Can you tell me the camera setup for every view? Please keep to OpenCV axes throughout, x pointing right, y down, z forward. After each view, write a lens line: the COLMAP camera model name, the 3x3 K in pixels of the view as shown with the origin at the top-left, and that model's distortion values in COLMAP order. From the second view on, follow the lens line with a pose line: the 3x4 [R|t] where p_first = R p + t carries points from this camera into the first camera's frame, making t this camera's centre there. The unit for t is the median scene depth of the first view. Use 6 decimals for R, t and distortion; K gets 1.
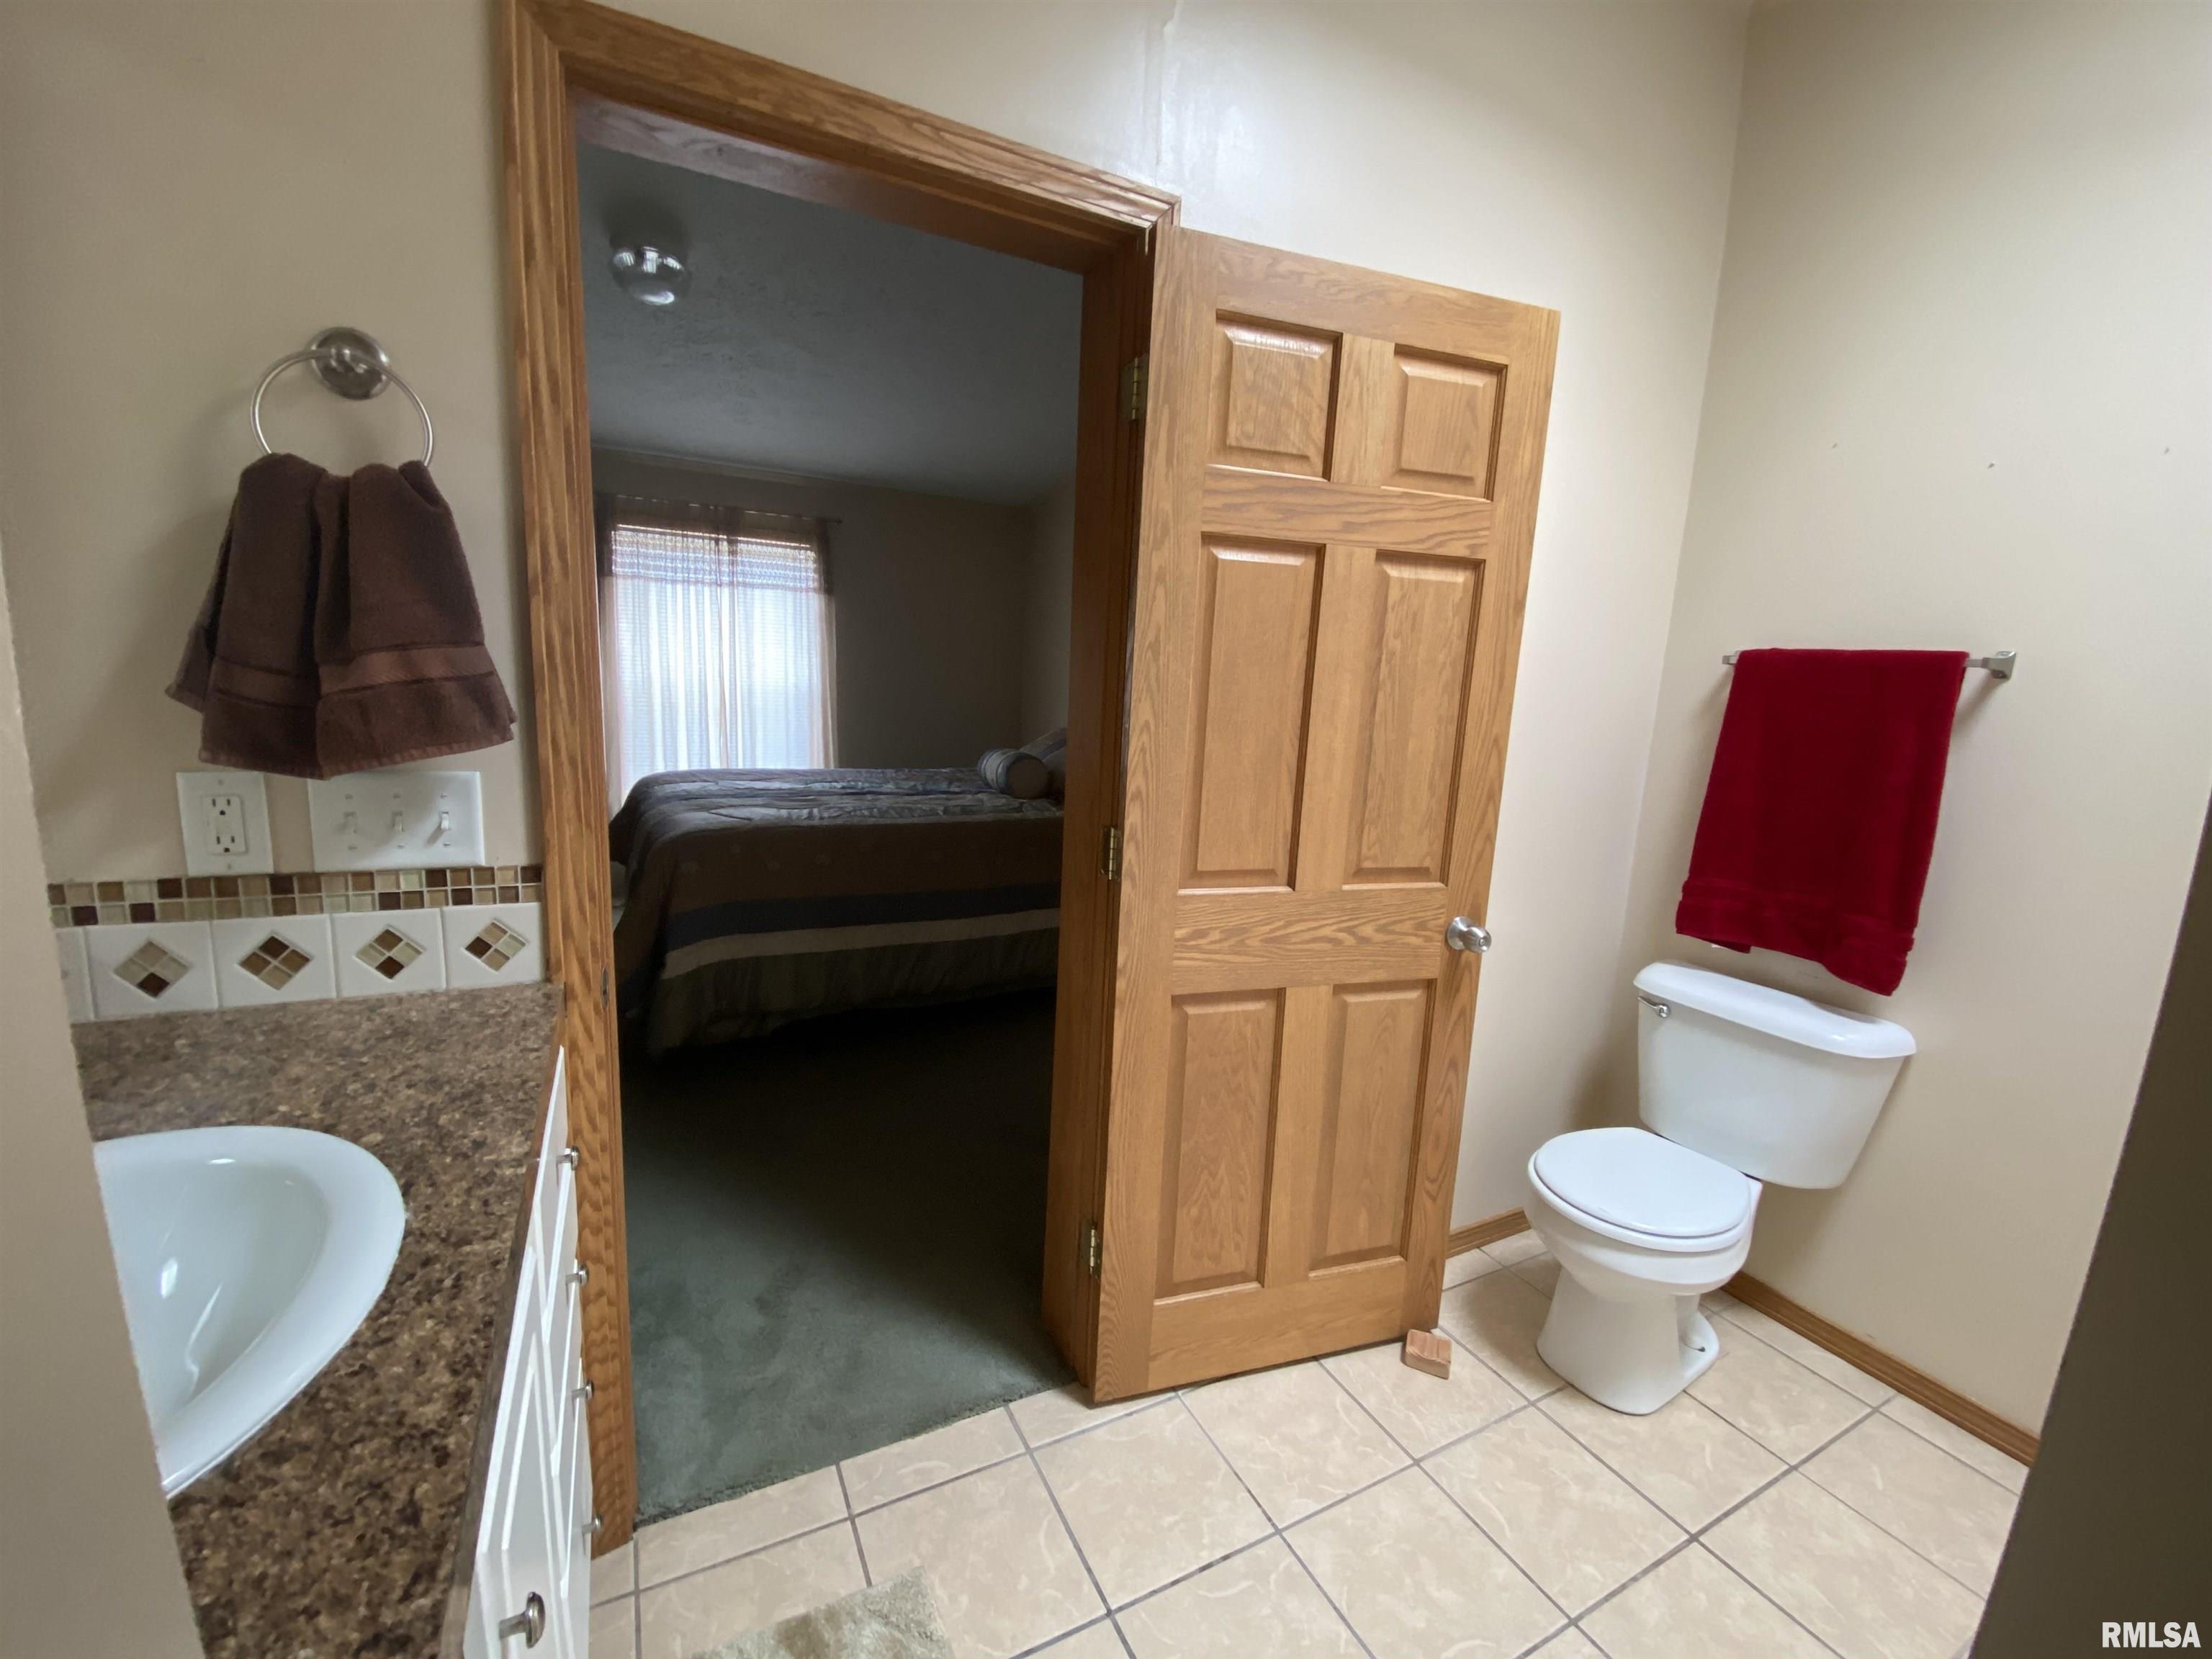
lens RADIAL K [[897.4, 0, 1106.0], [0, 897.4, 829.5], [0, 0, 1]] dist [0.002728, -0.013475]
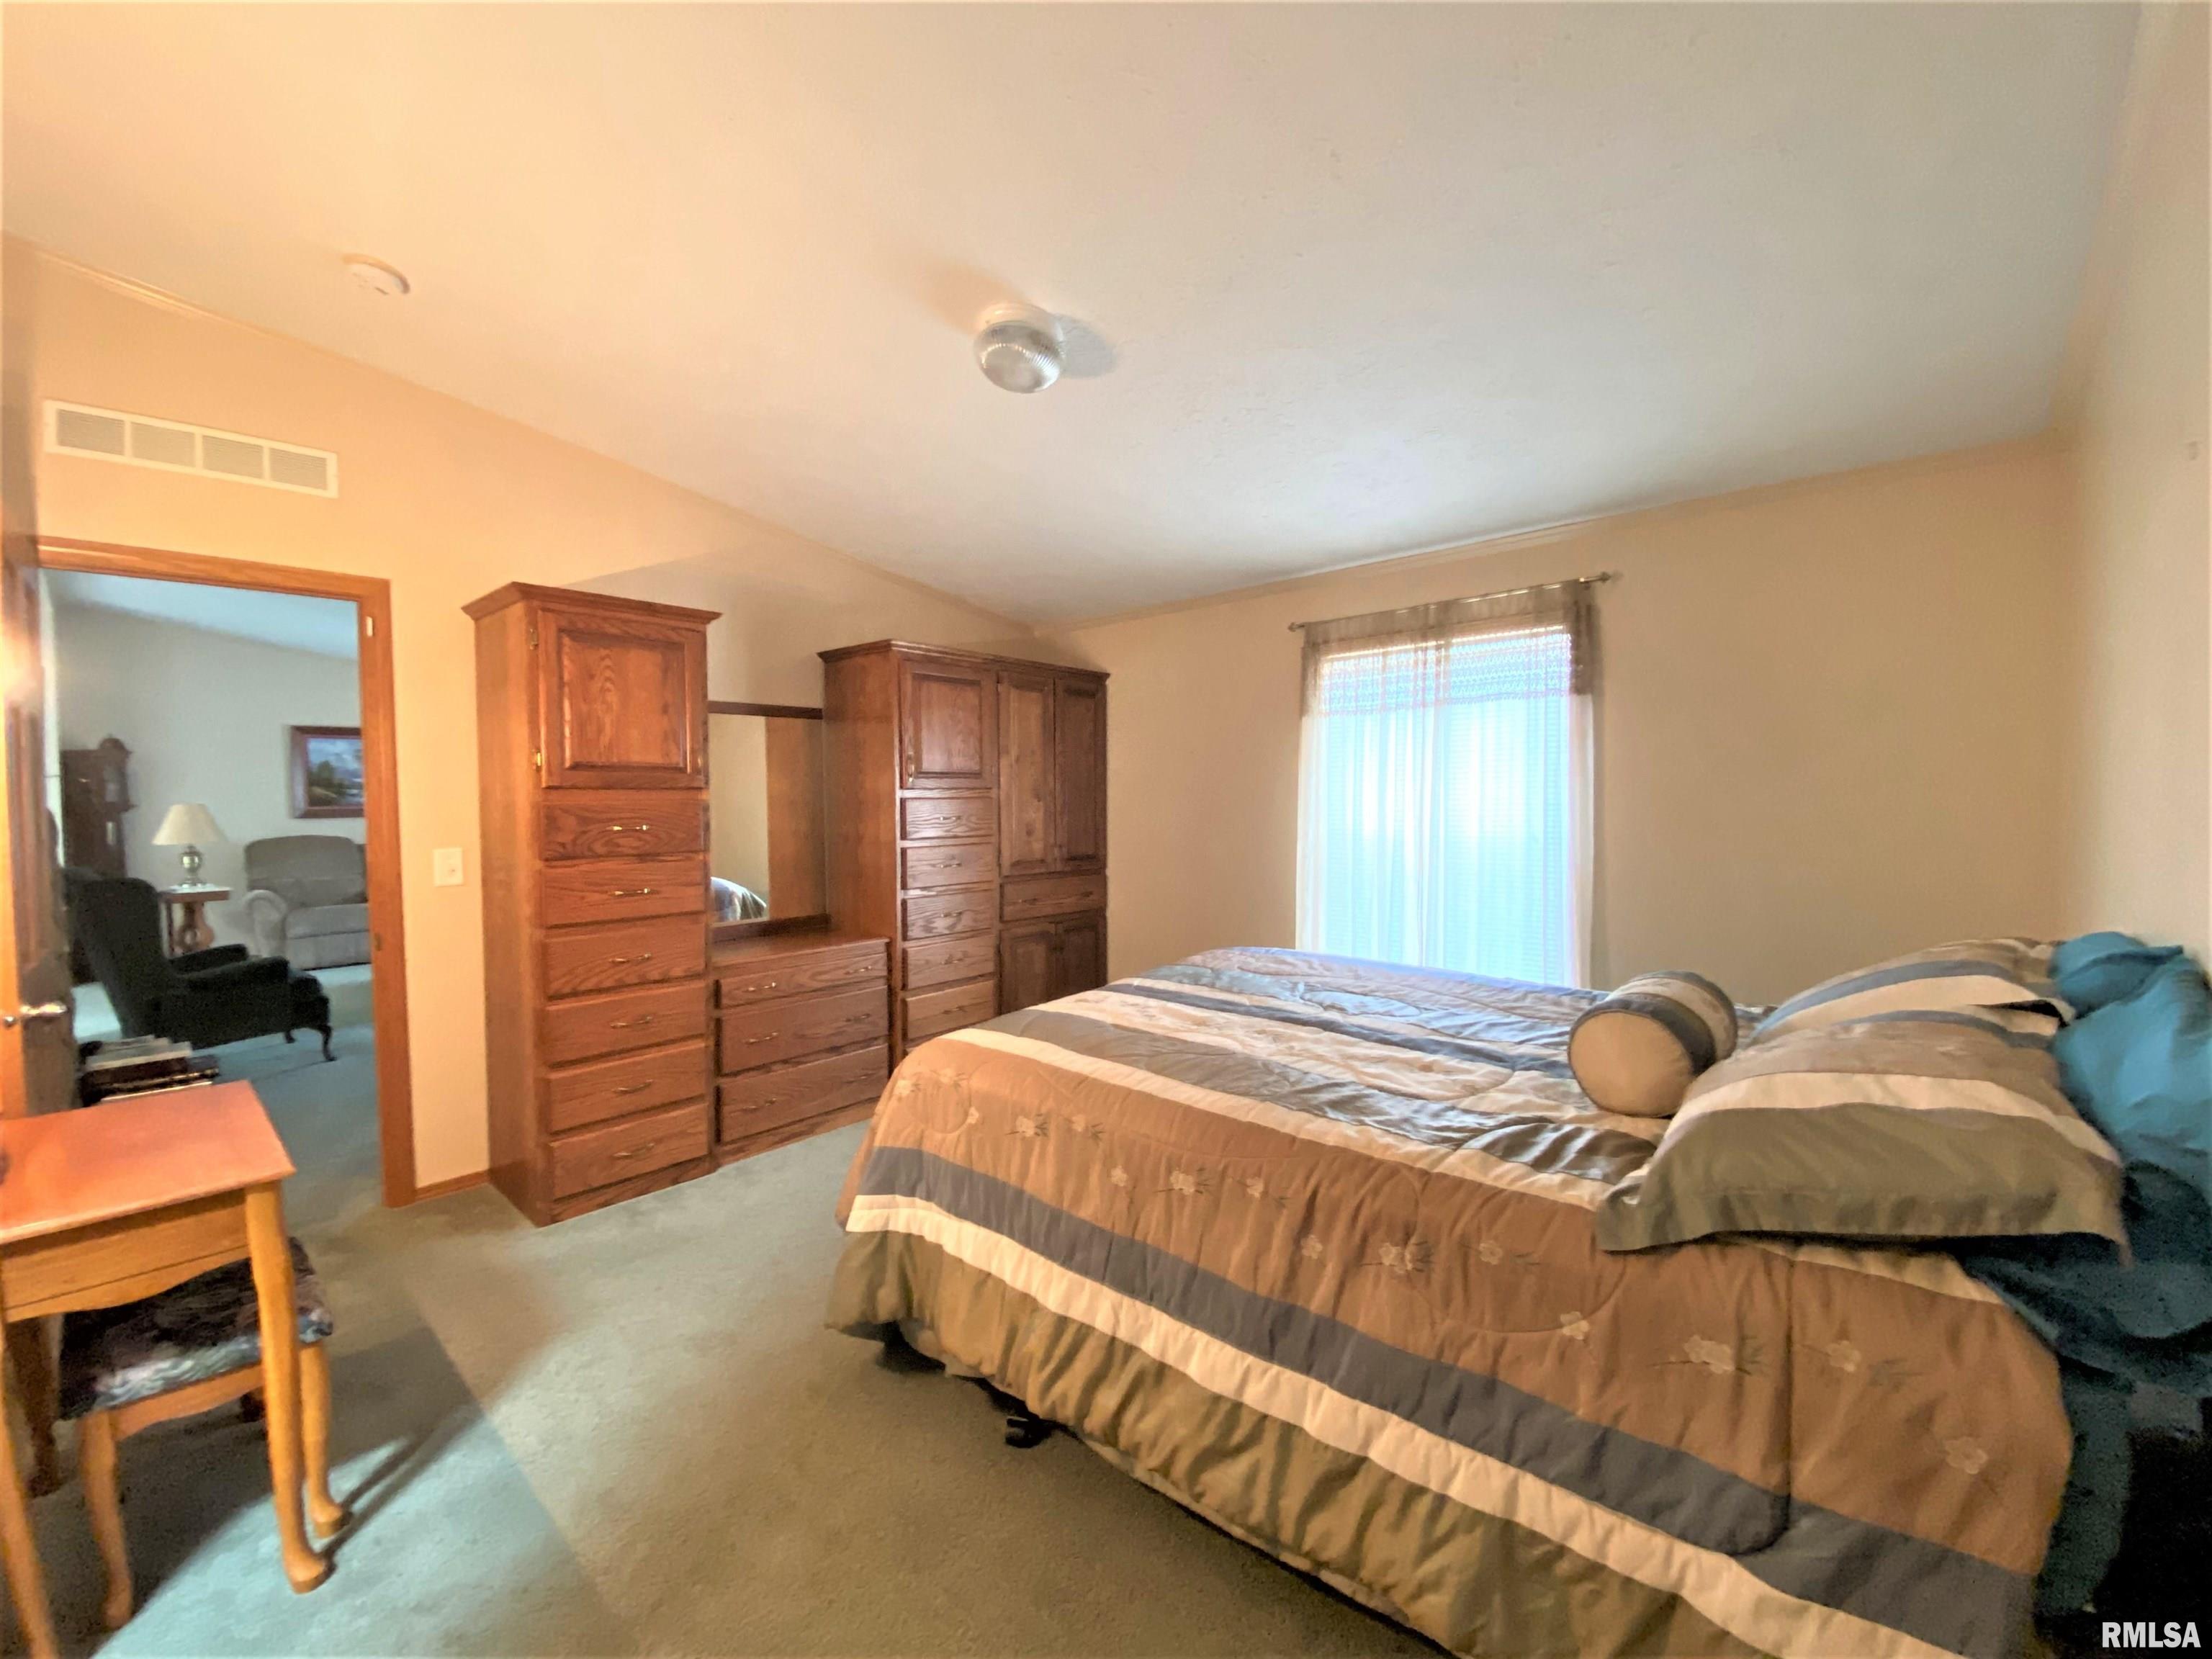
lens RADIAL K [[897.4, 0, 1106.0], [0, 897.4, 829.5], [0, 0, 1]] dist [0.002728, -0.013475]
pose [[0.349037, -0.023269, -0.936820, 0.174343], [-0.132992, 0.988343, -0.074099, -0.081534], [0.927624, 0.150453, 0.341873, 0.519396]]
